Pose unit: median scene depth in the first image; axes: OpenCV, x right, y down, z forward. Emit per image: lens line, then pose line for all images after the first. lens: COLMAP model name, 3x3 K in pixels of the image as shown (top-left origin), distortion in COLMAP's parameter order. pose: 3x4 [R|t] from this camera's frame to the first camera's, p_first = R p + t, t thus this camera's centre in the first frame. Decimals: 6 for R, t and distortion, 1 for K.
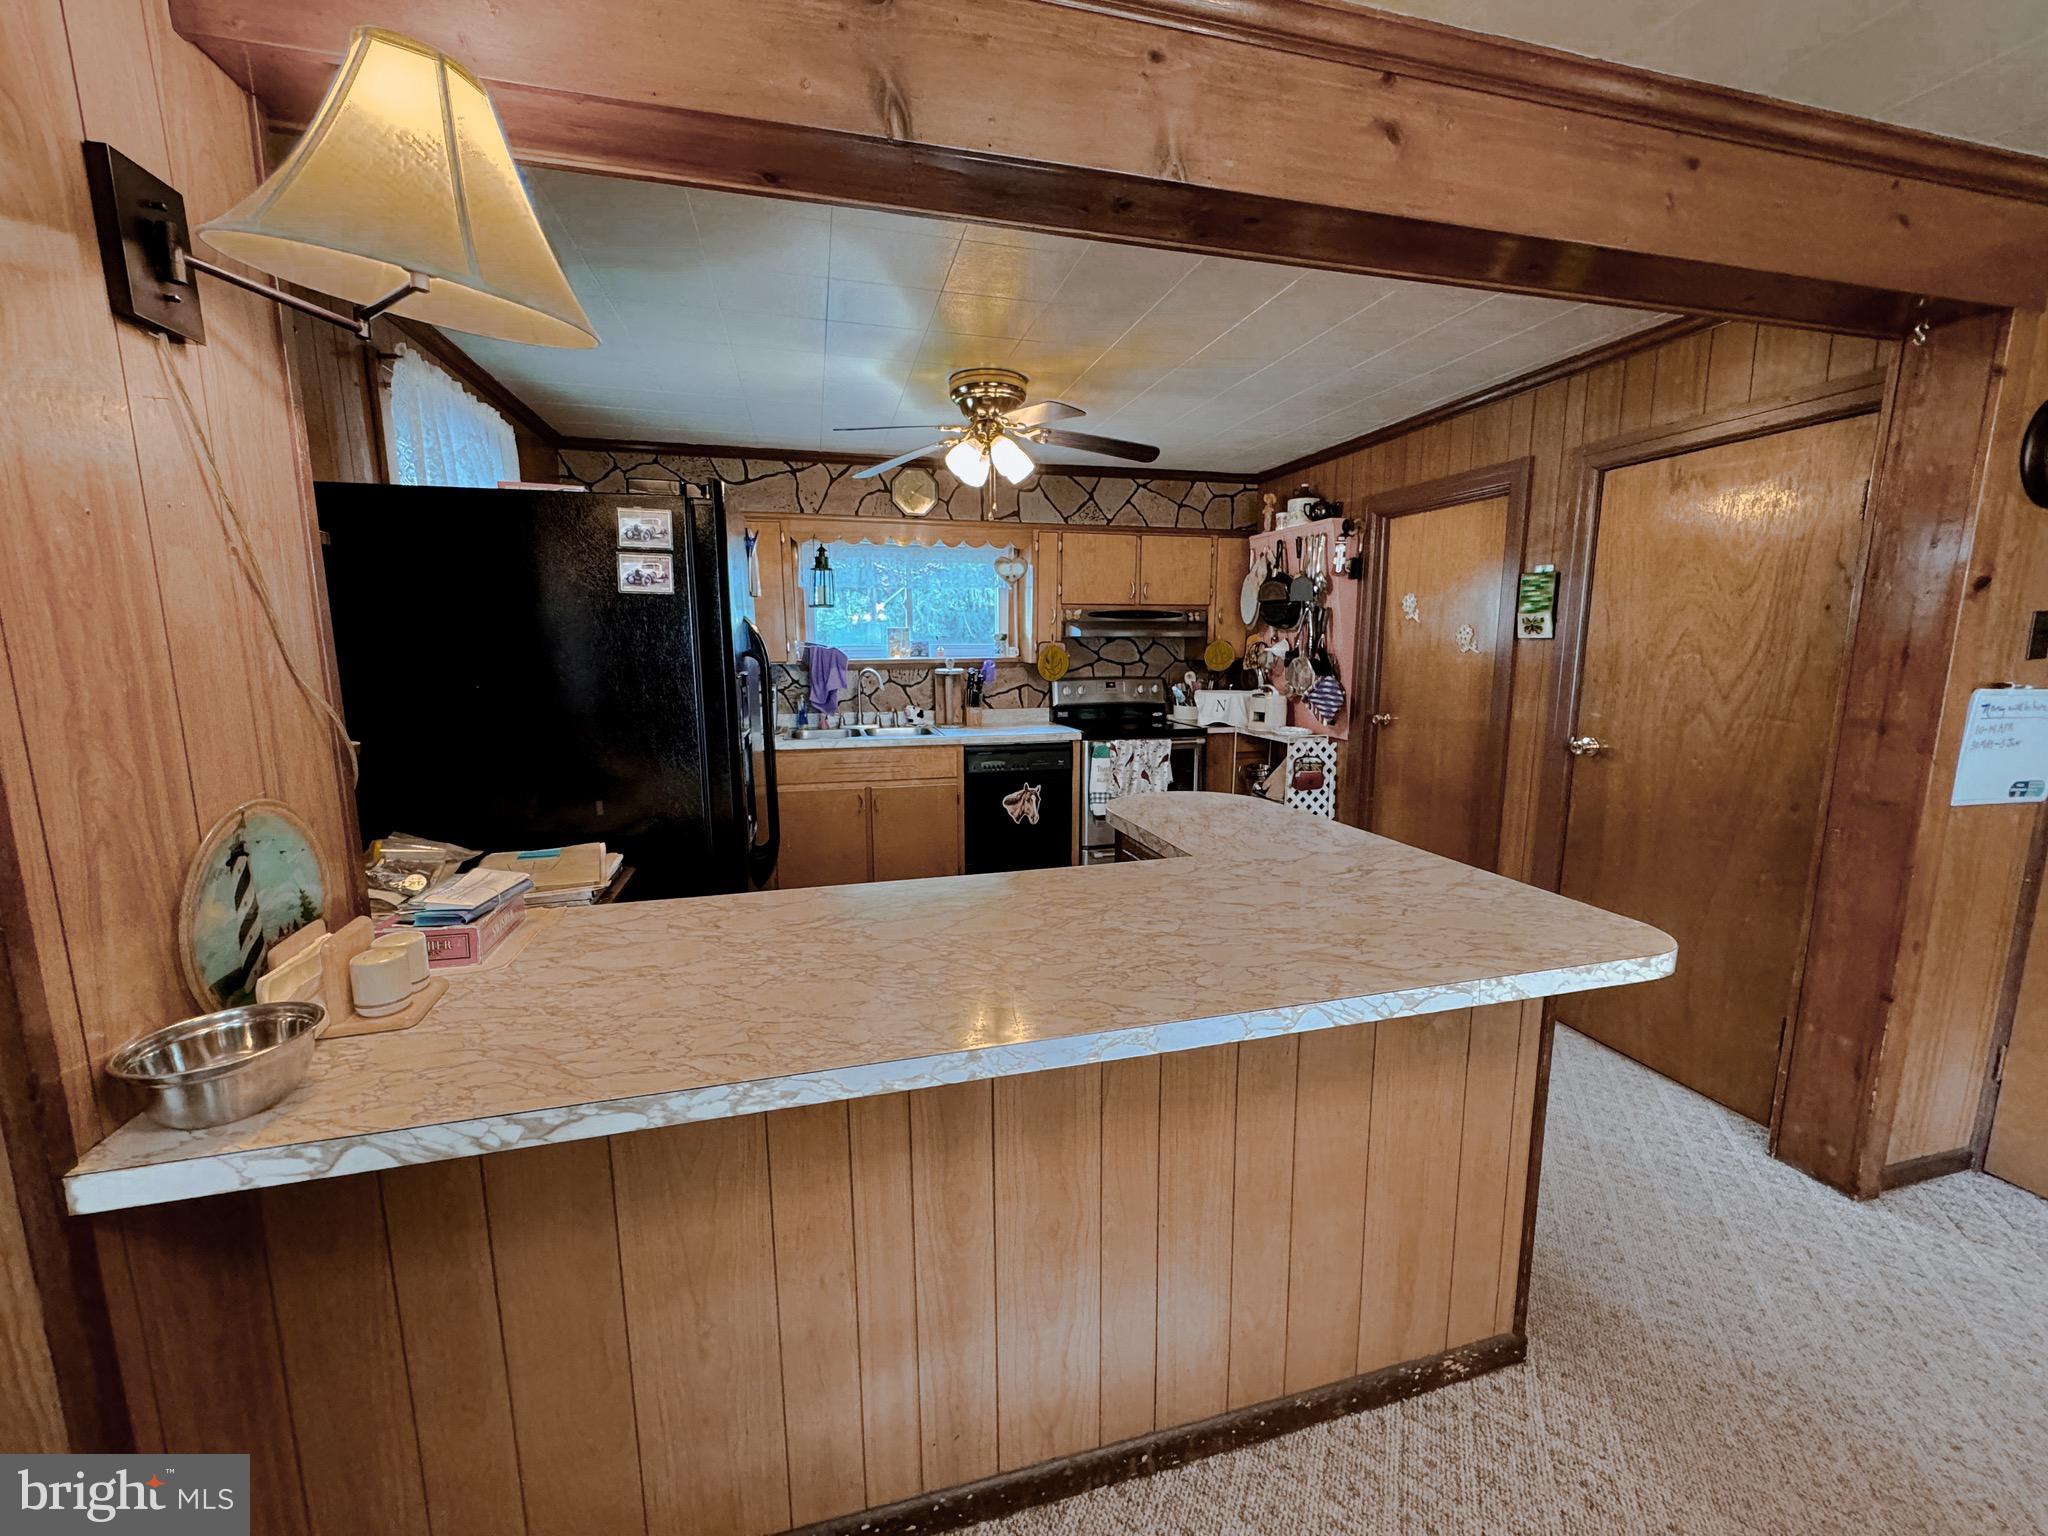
lens RADIAL K [[816.1, 0, 1029.0], [0, 816.1, 767.8], [0, 0, 1]] dist [-0.000735, 0.000369]
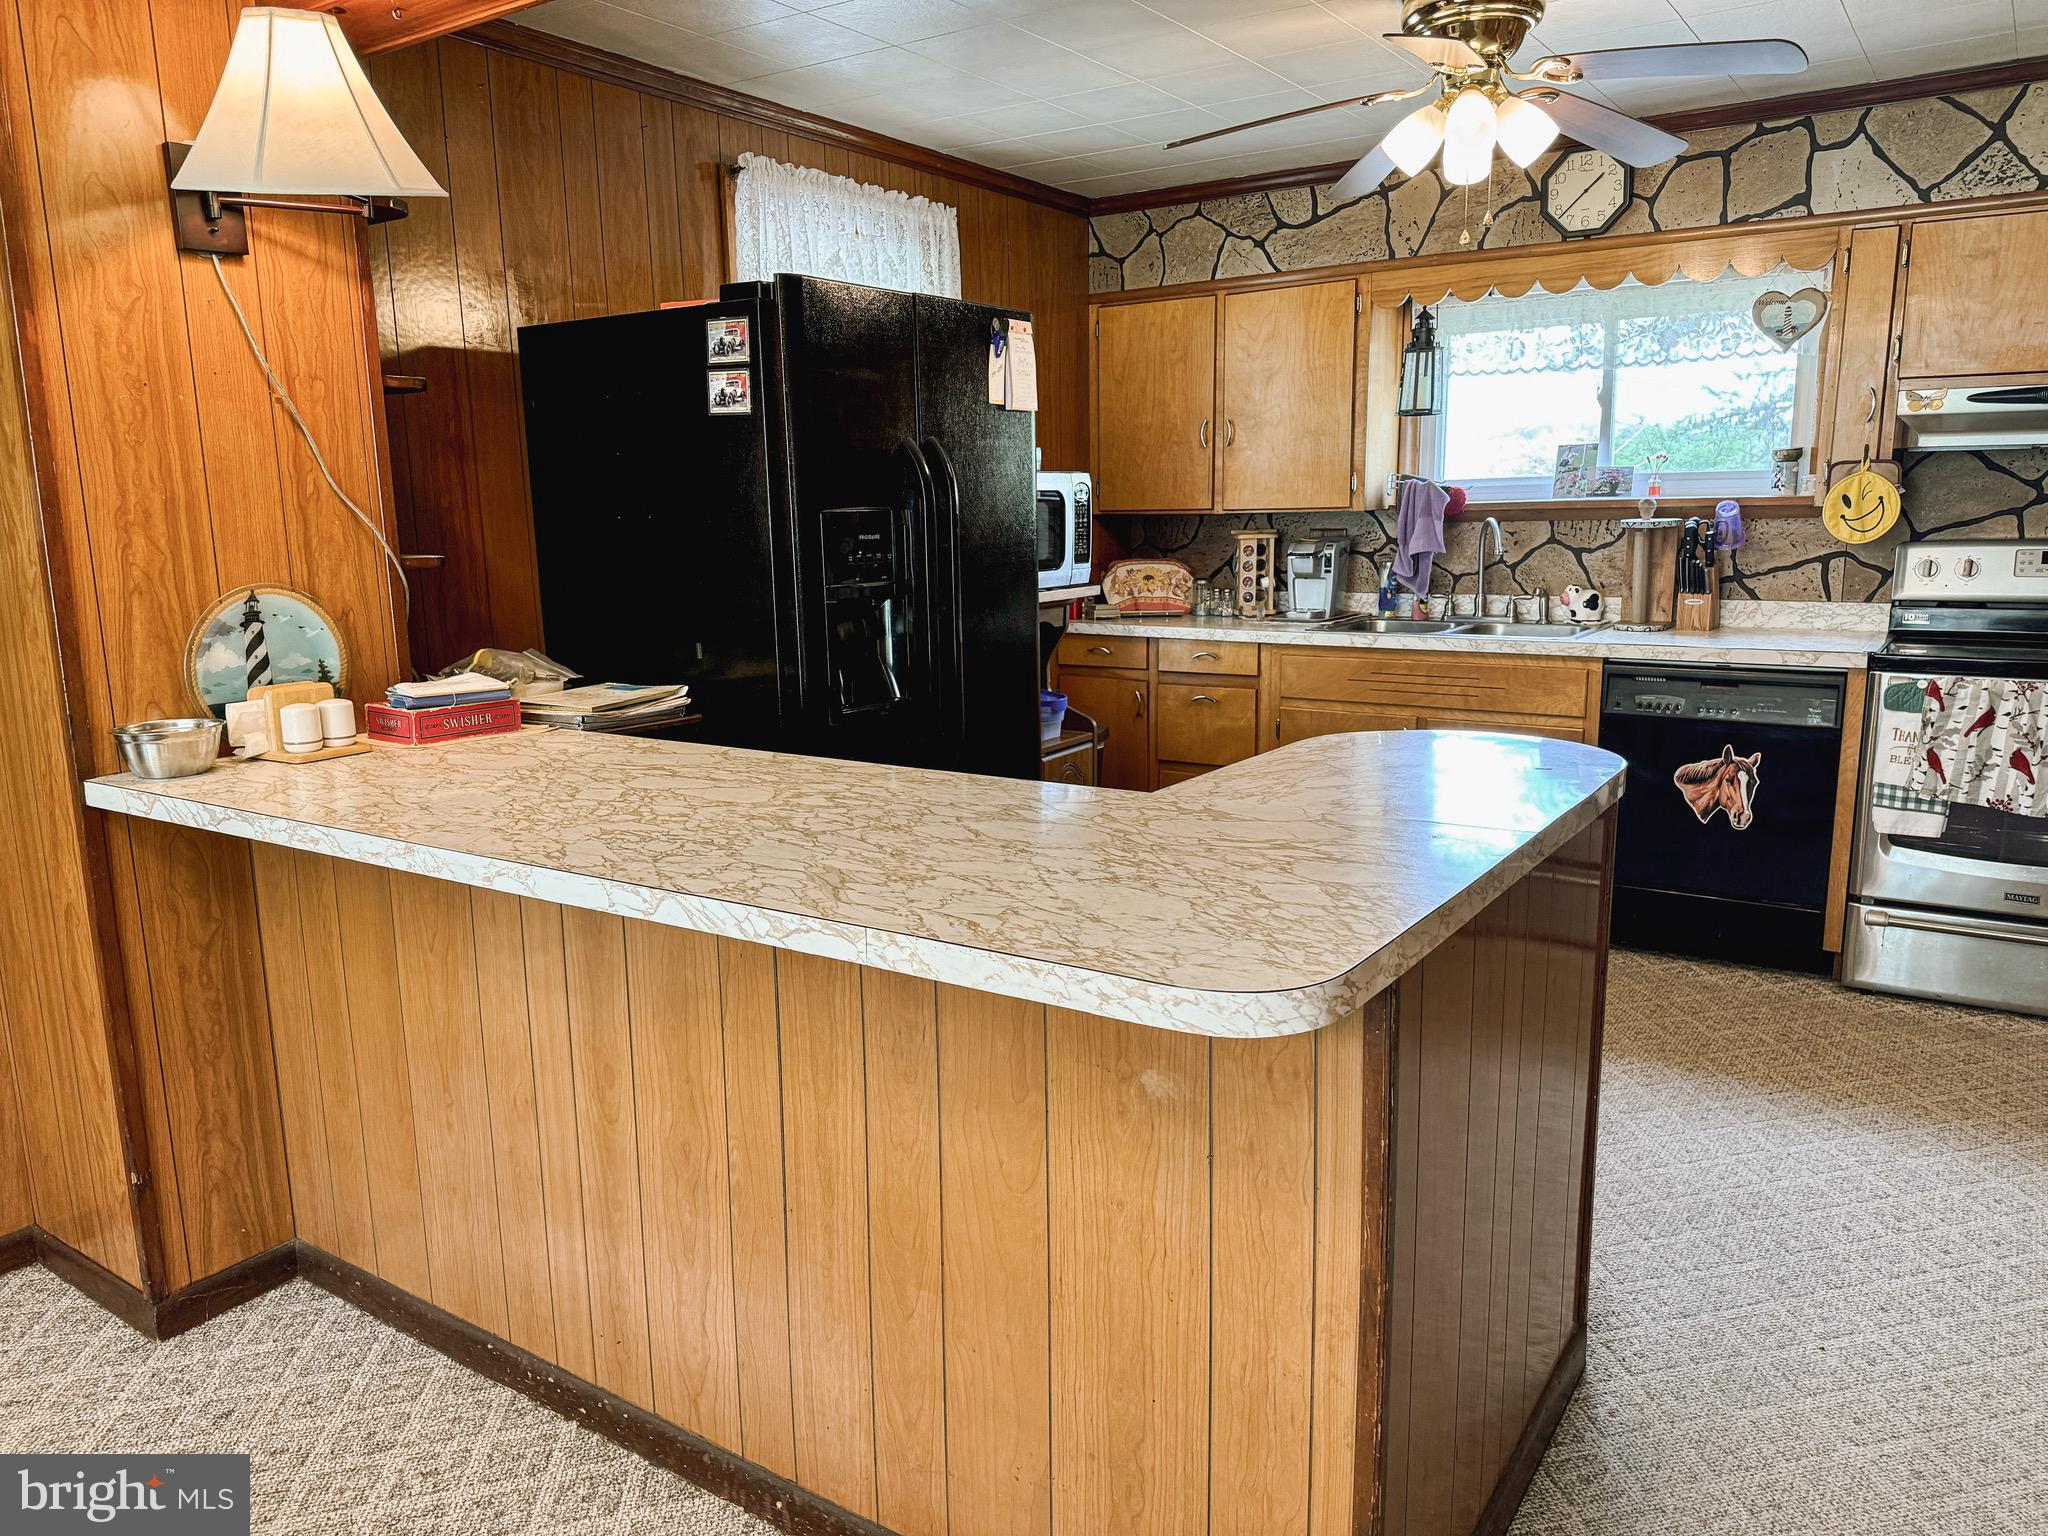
lens RADIAL K [[1459.6, 0, 1018.6], [0, 1459.6, 770.0], [0, 0, 1]] dist [0.037151, -0.040070]
pose [[0.650153, 0.130136, -0.748575, 0.995893], [-0.102874, 0.991228, 0.082972, 0.008862], [0.752806, 0.023065, 0.657838, 0.186108]]
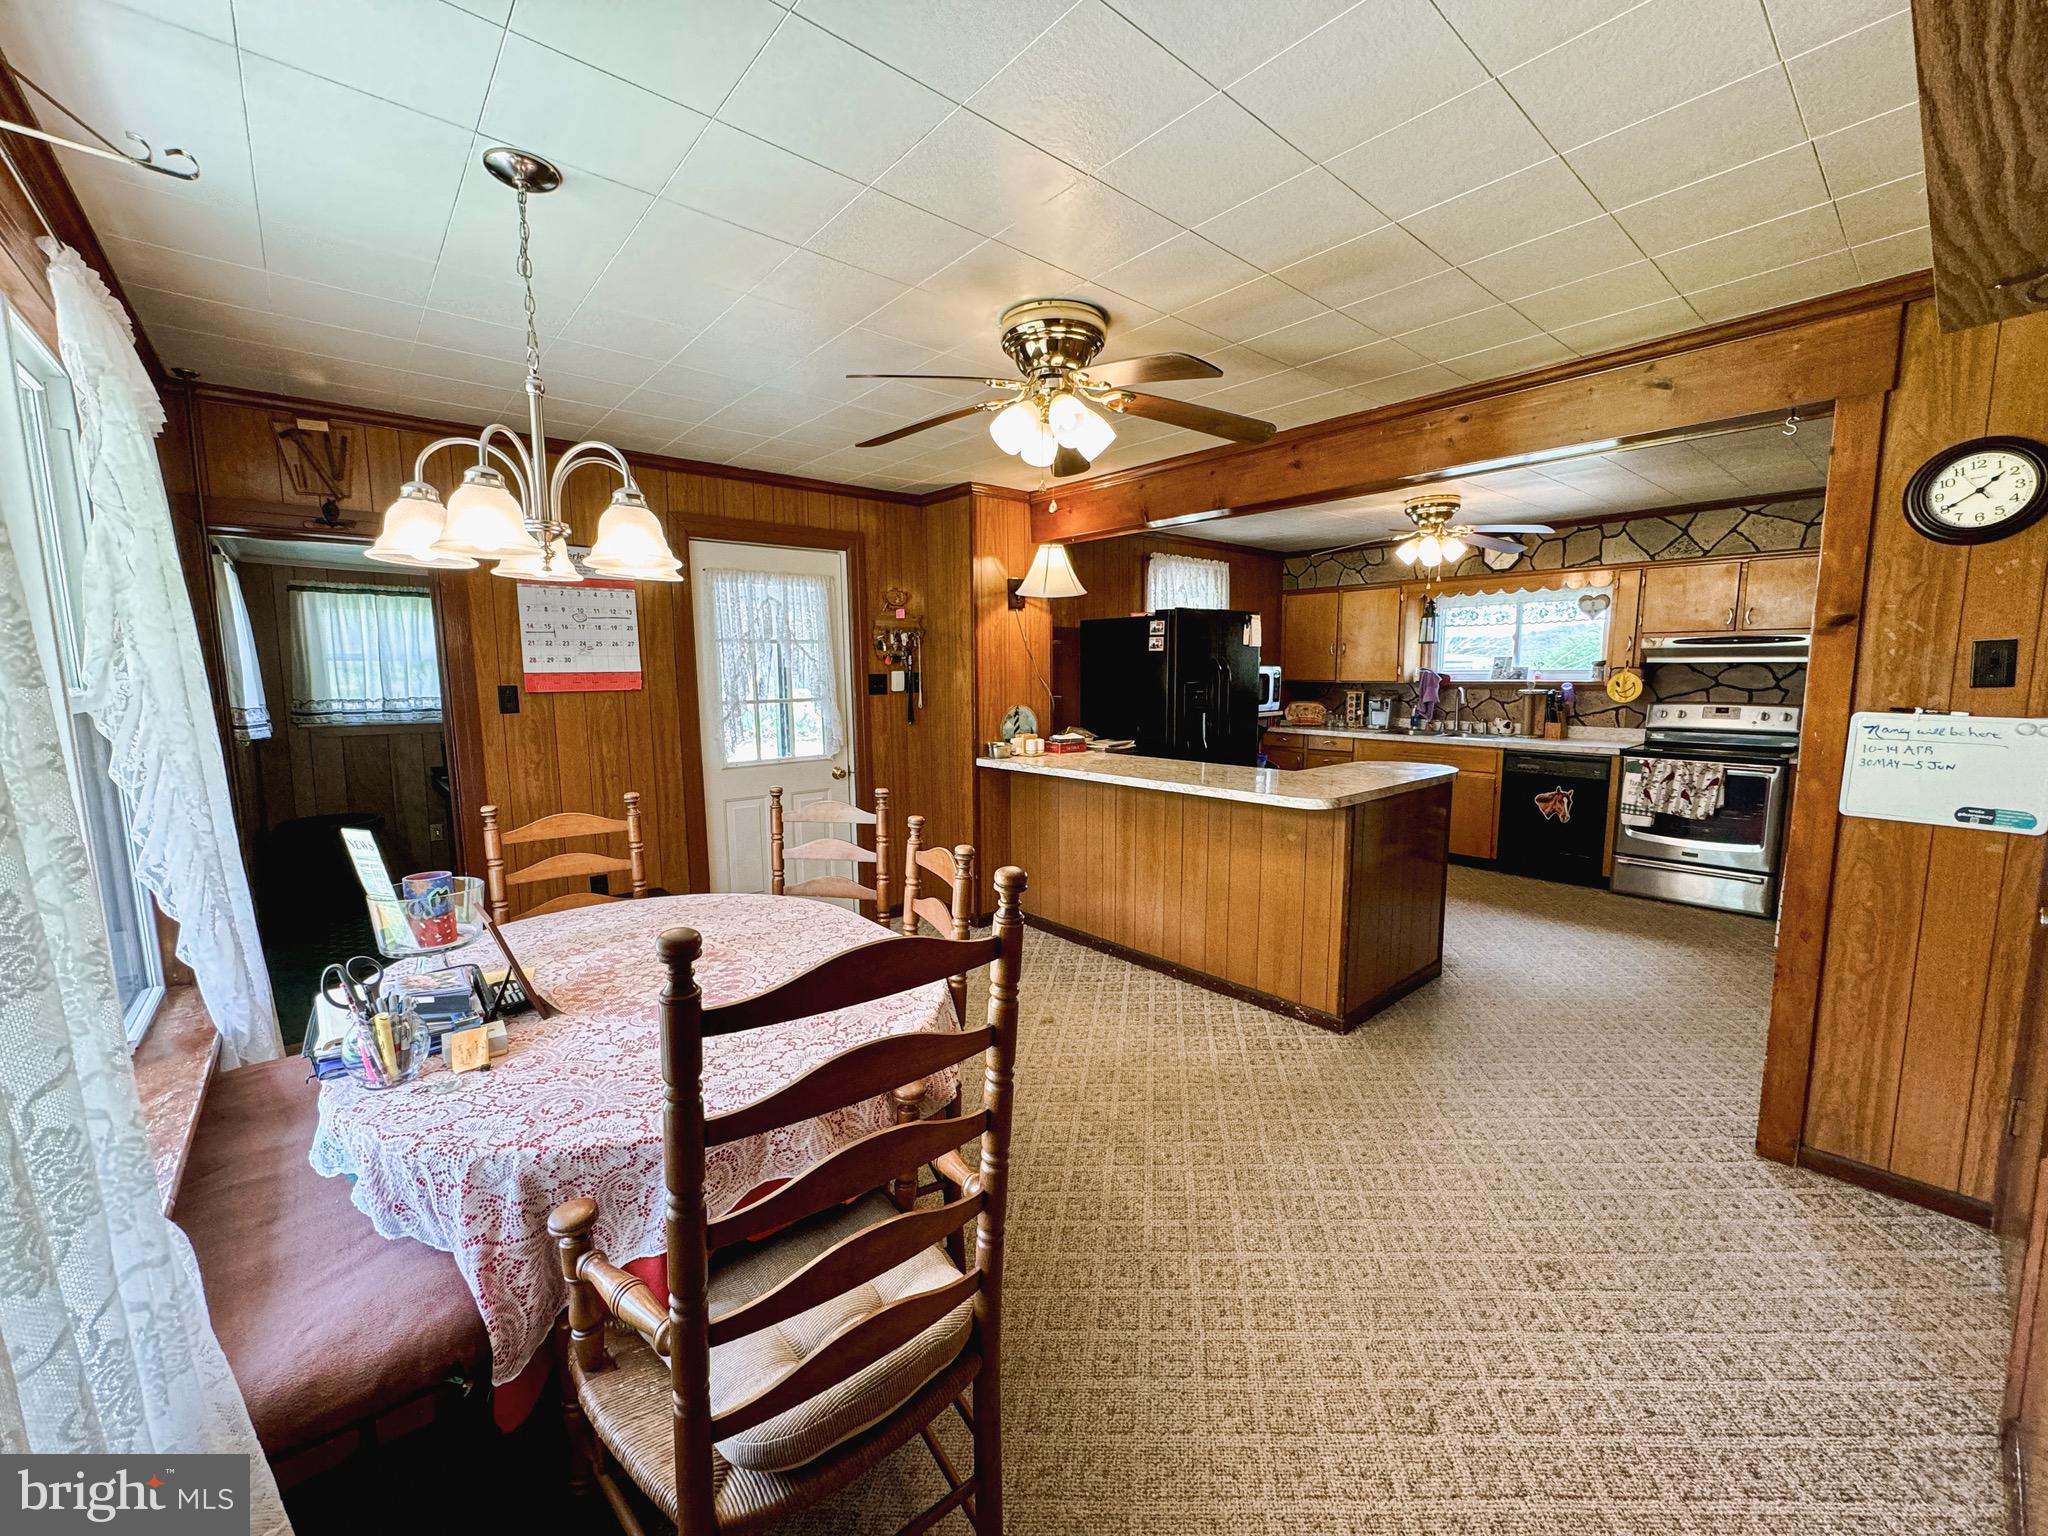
lens RADIAL K [[816.1, 0, 1024.9], [0, 816.1, 763.7], [0, 0, 1]] dist [-0.000735, 0.000369]
pose [[0.438310, 0.105423, -0.892620, 1.803920], [-0.135168, 0.989535, 0.050496, 0.079937], [0.888602, 0.098521, 0.447973, -0.570989]]
